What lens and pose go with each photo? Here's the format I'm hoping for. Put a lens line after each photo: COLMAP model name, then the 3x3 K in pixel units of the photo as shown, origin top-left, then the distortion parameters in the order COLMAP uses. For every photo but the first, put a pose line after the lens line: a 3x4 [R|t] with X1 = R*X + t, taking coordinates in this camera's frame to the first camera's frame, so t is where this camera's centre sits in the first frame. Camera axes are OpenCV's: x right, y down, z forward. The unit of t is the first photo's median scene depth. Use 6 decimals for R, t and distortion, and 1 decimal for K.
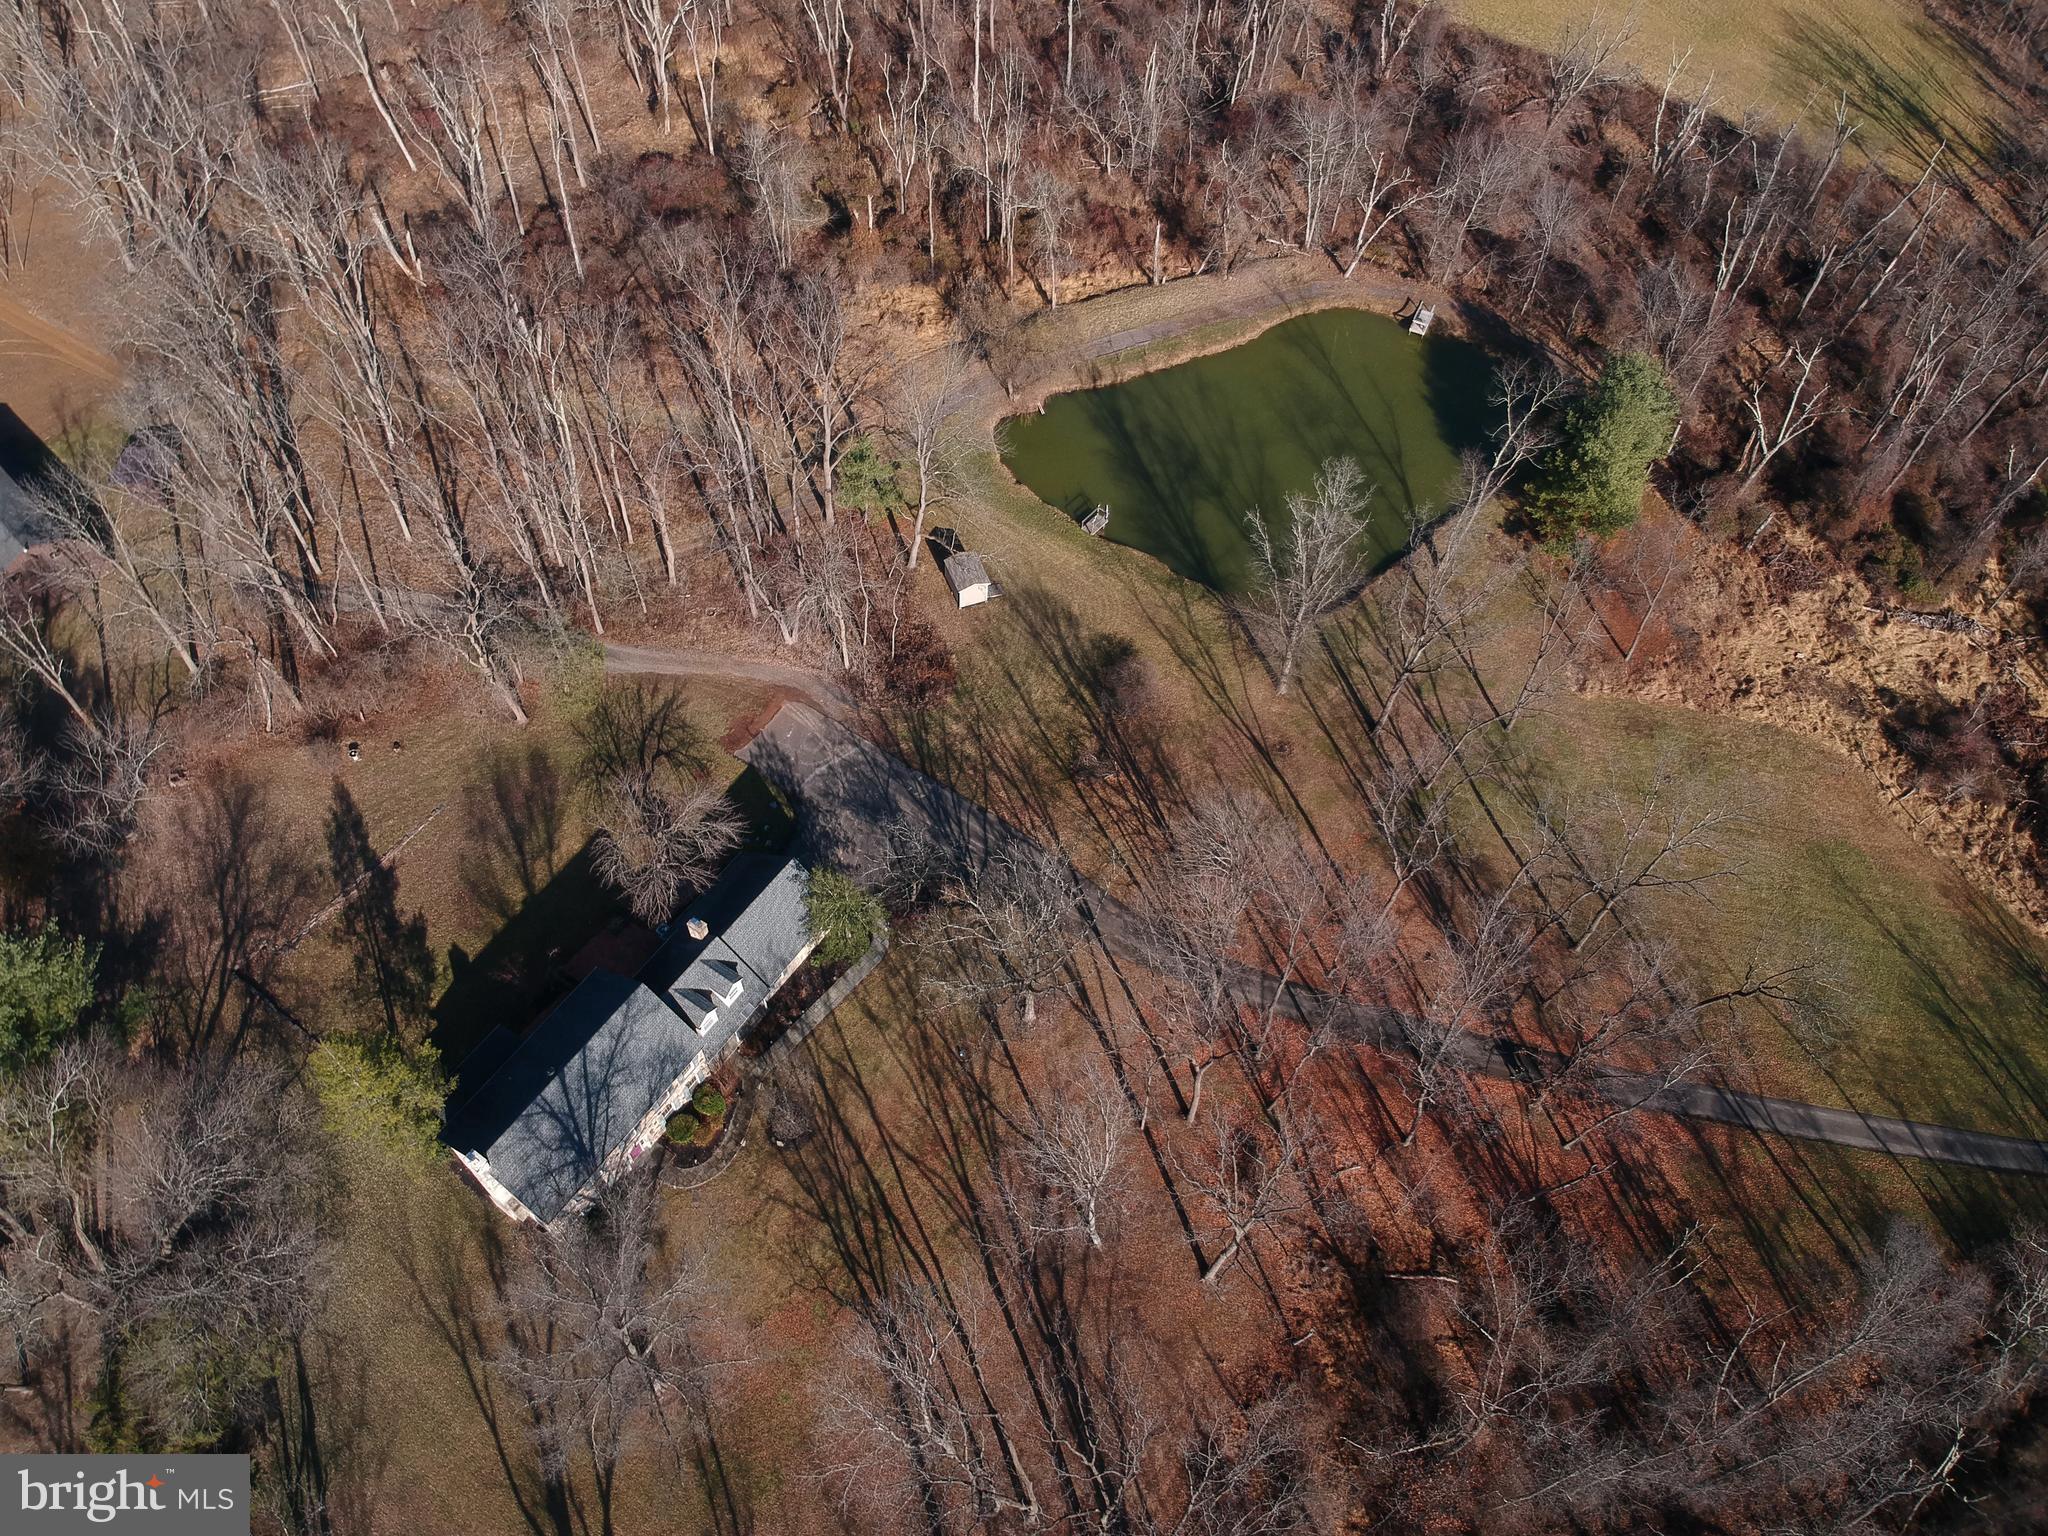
lens RADIAL K [[1509.9, 0, 1024.0], [0, 1509.9, 768.0], [0, 0, 1]] dist [0.095667, -0.174946]
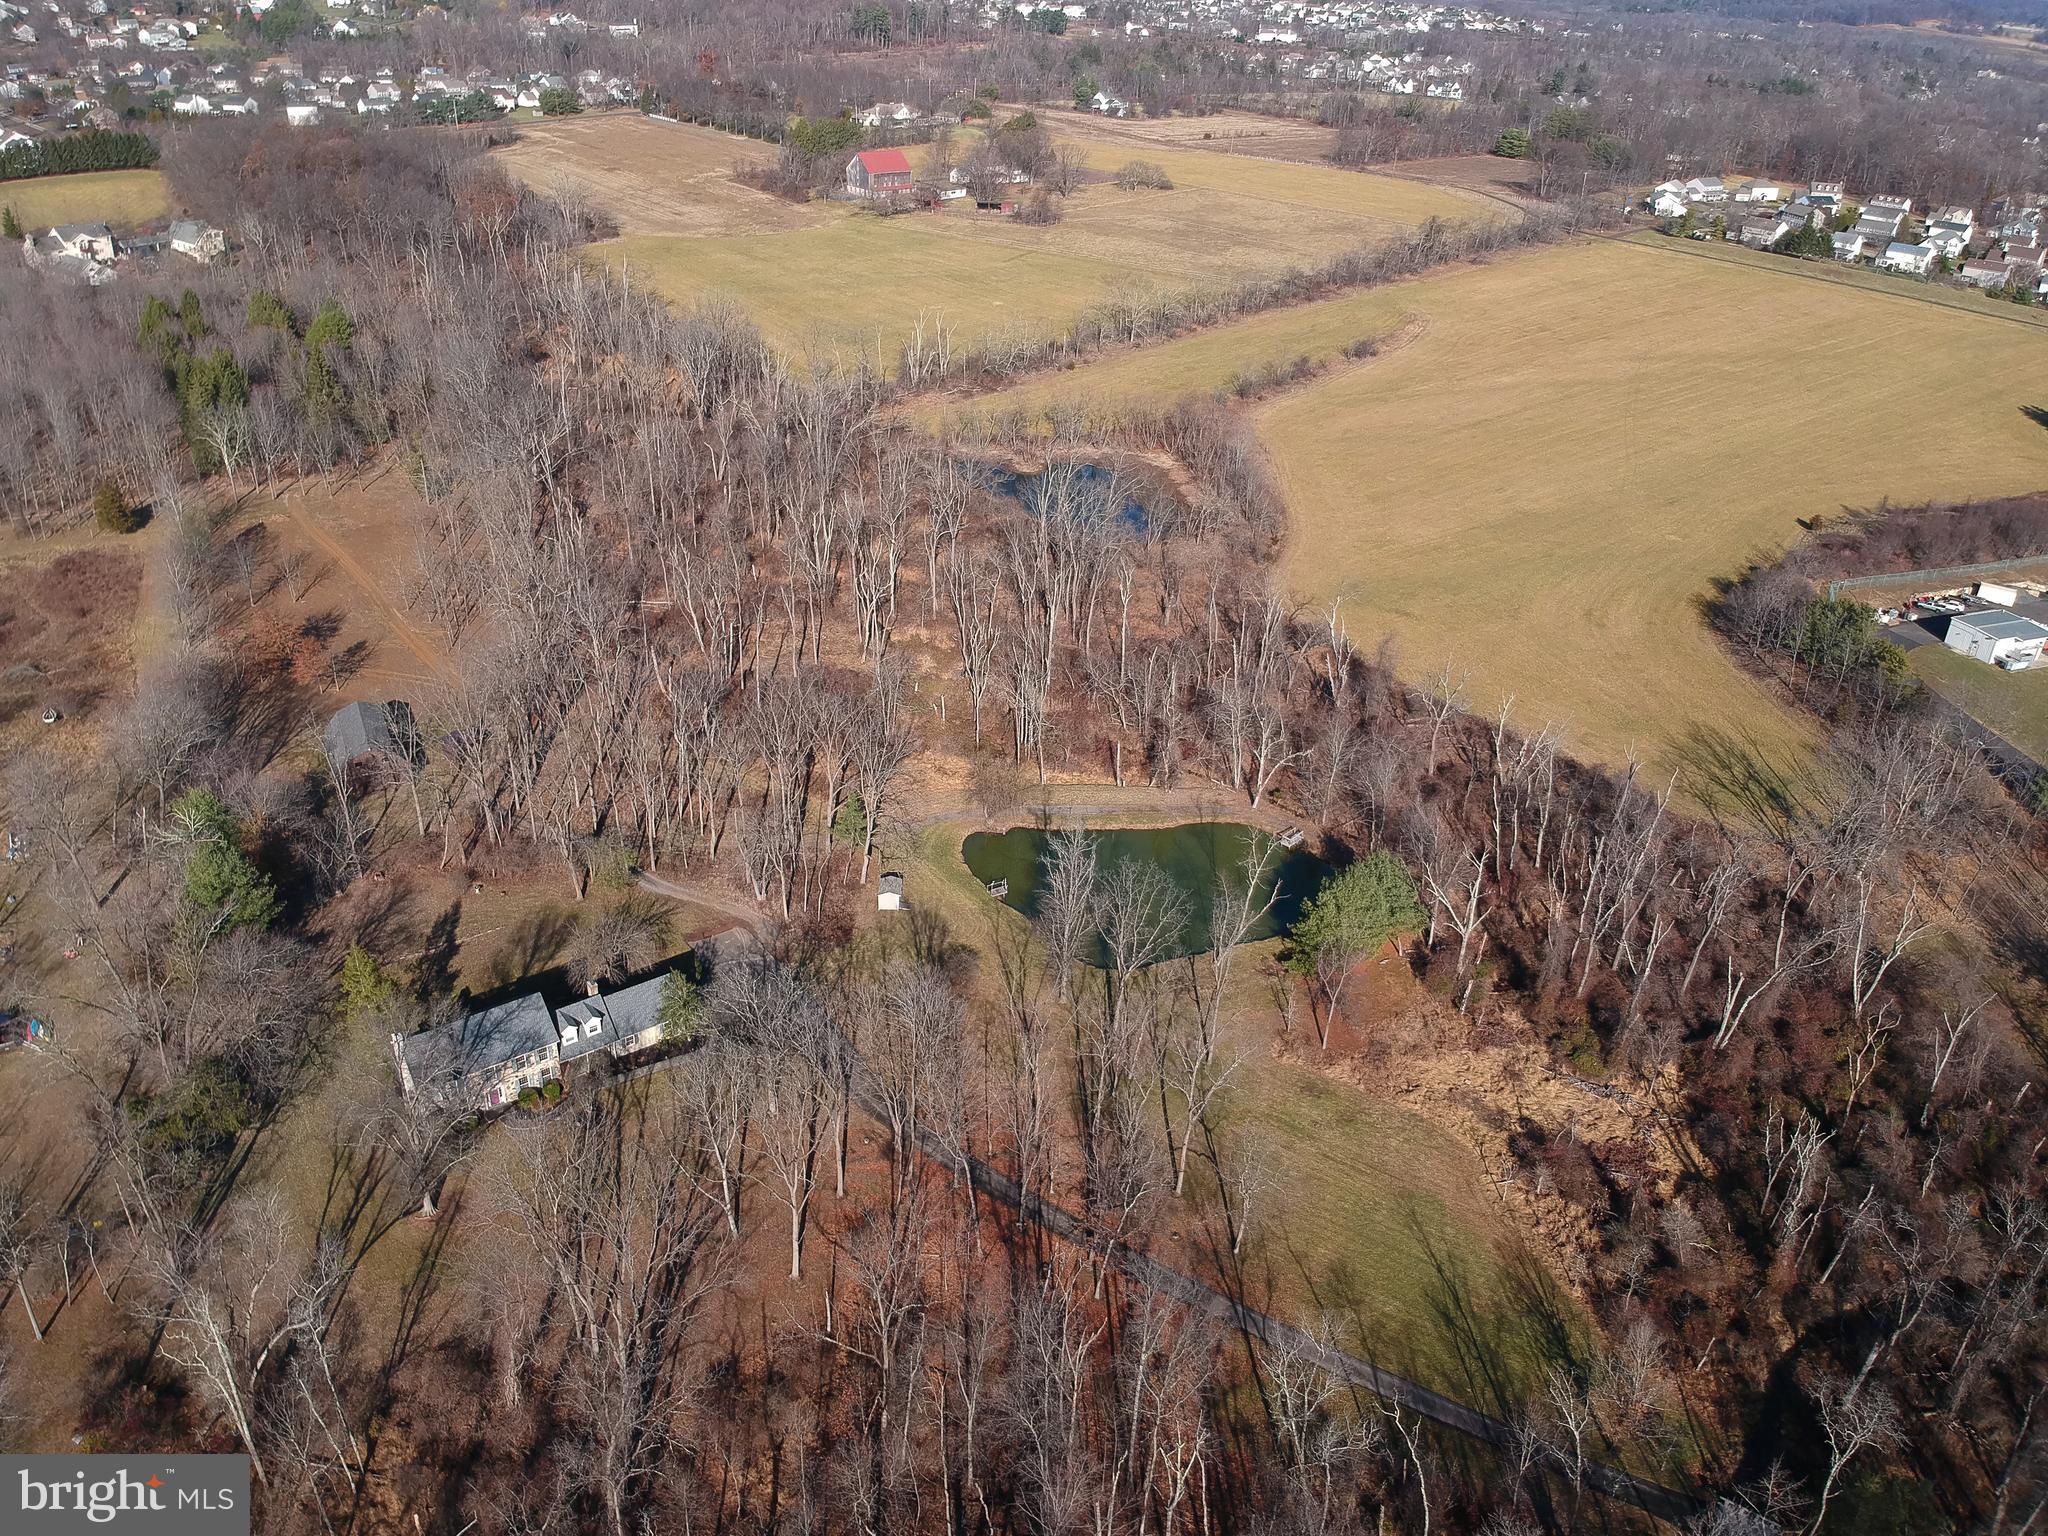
lens RADIAL K [[1509.9, 0, 1024.0], [0, 1509.9, 768.0], [0, 0, 1]] dist [0.095667, -0.174946]
pose [[0.941524, 0.165238, -0.293648, 0.483046], [-0.281977, 0.863471, -0.418219, 0.336904], [0.184451, 0.476565, 0.859572, -0.296082]]
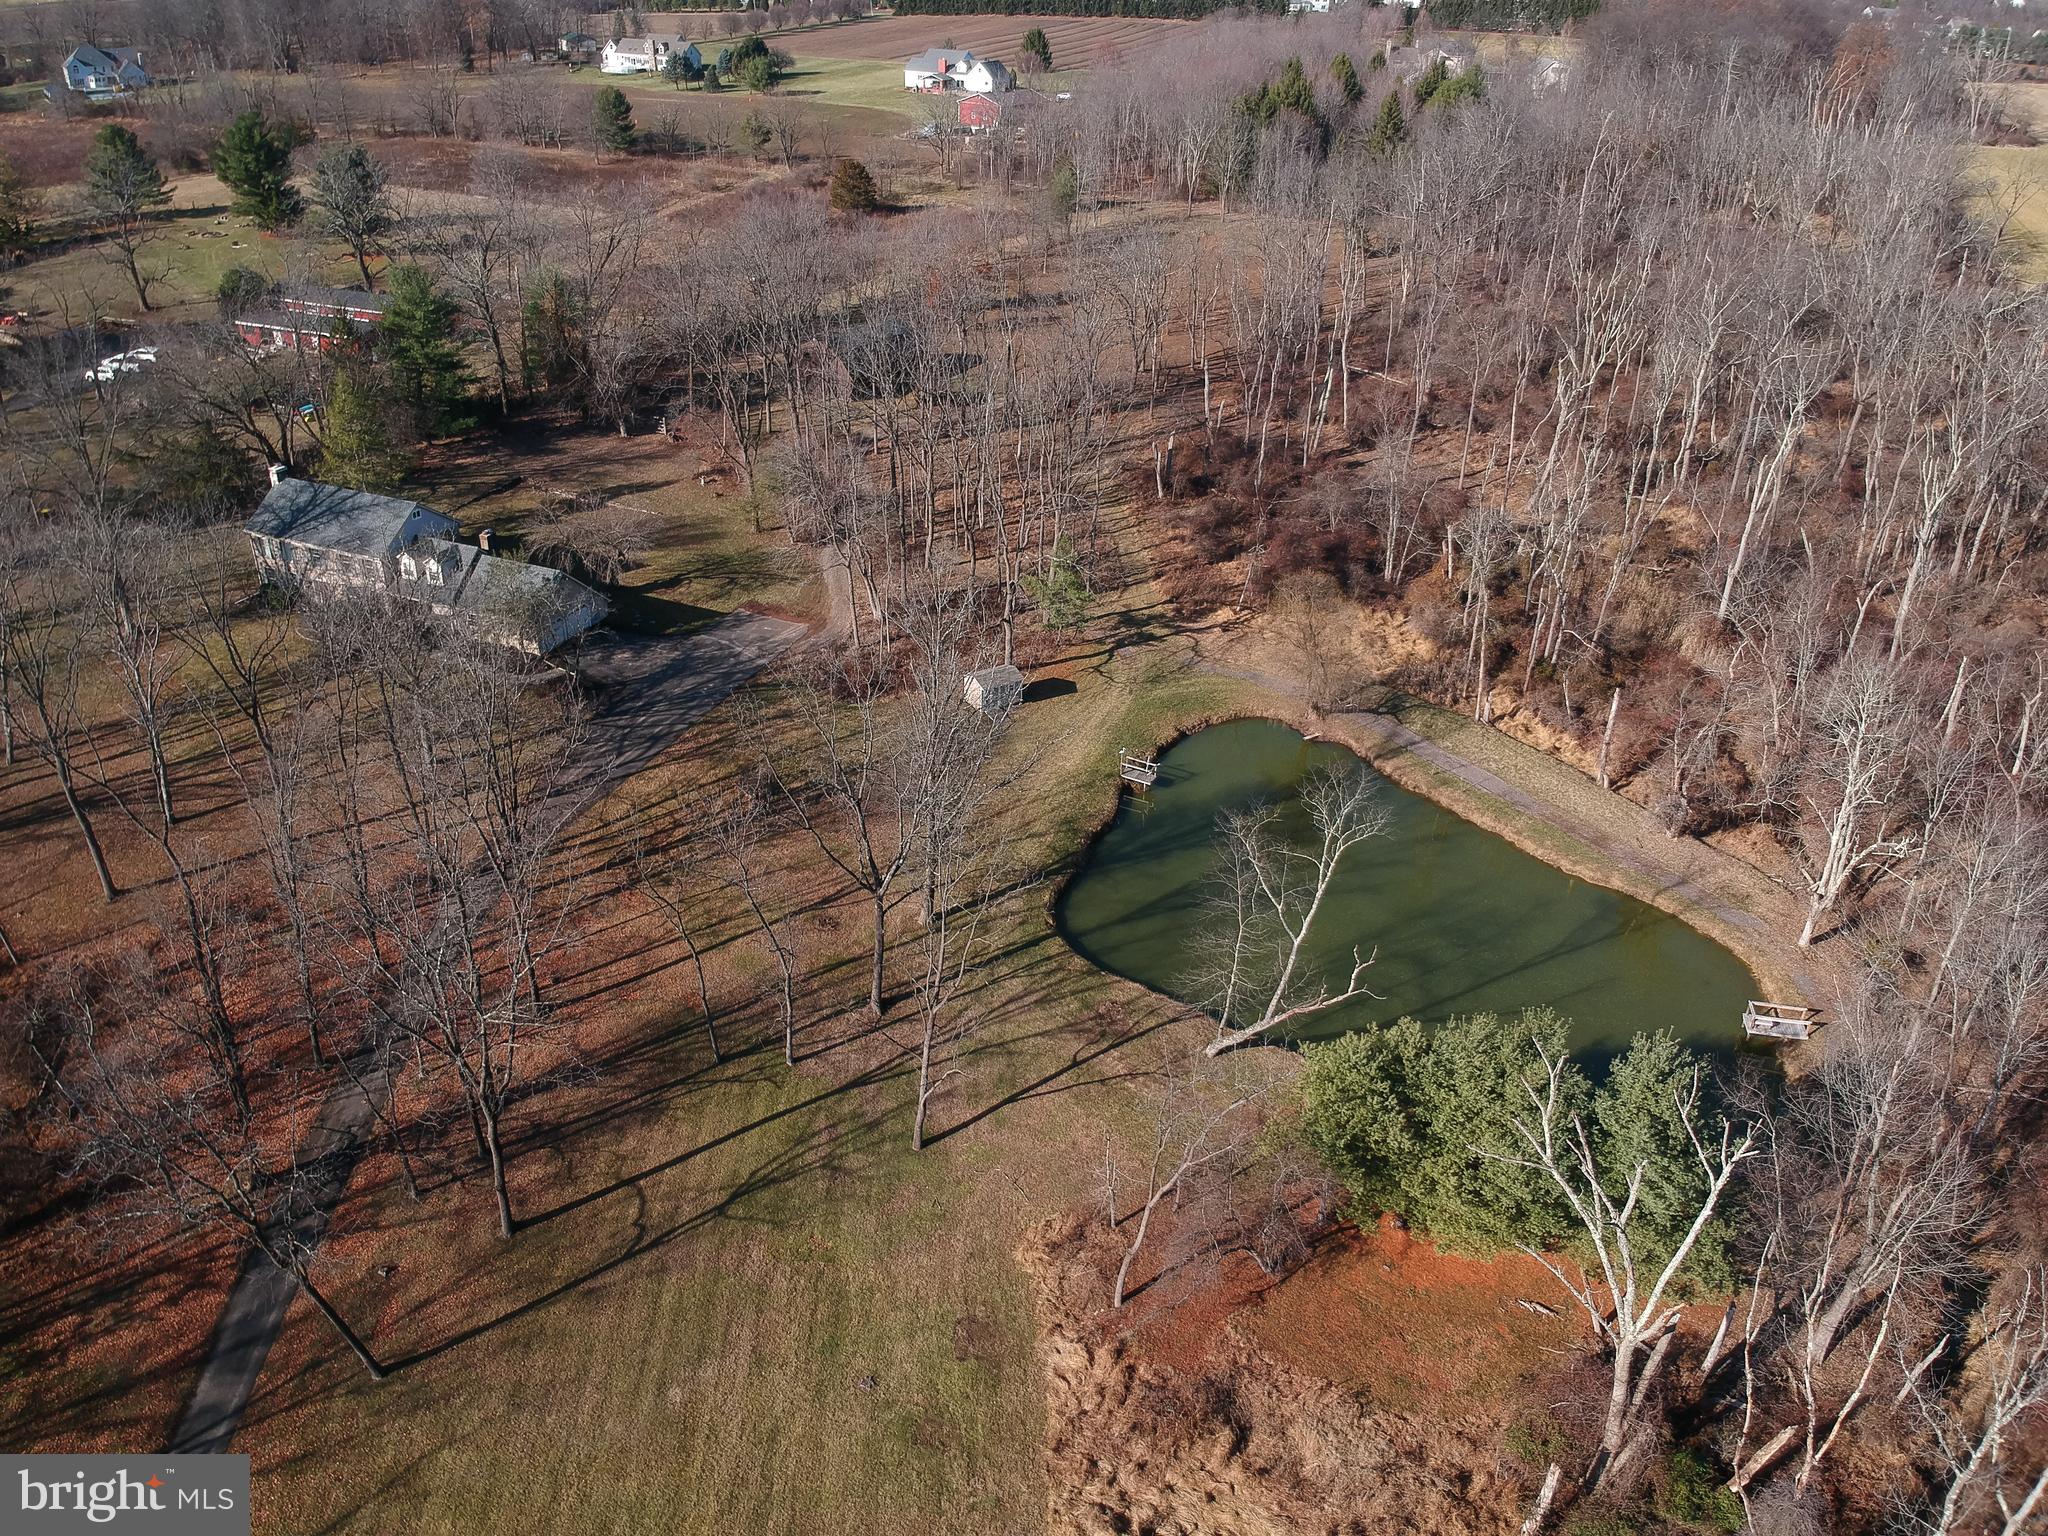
lens RADIAL K [[1478.7, 0, 1004.2], [0, 1478.7, 772.5], [0, 0, 1]] dist [0.118719, -0.208319]
pose [[0.200024, 0.465753, -0.862012, 0.731273], [-0.823224, 0.556975, 0.109915, -0.193618], [0.531312, 0.687643, 0.494828, 0.575978]]
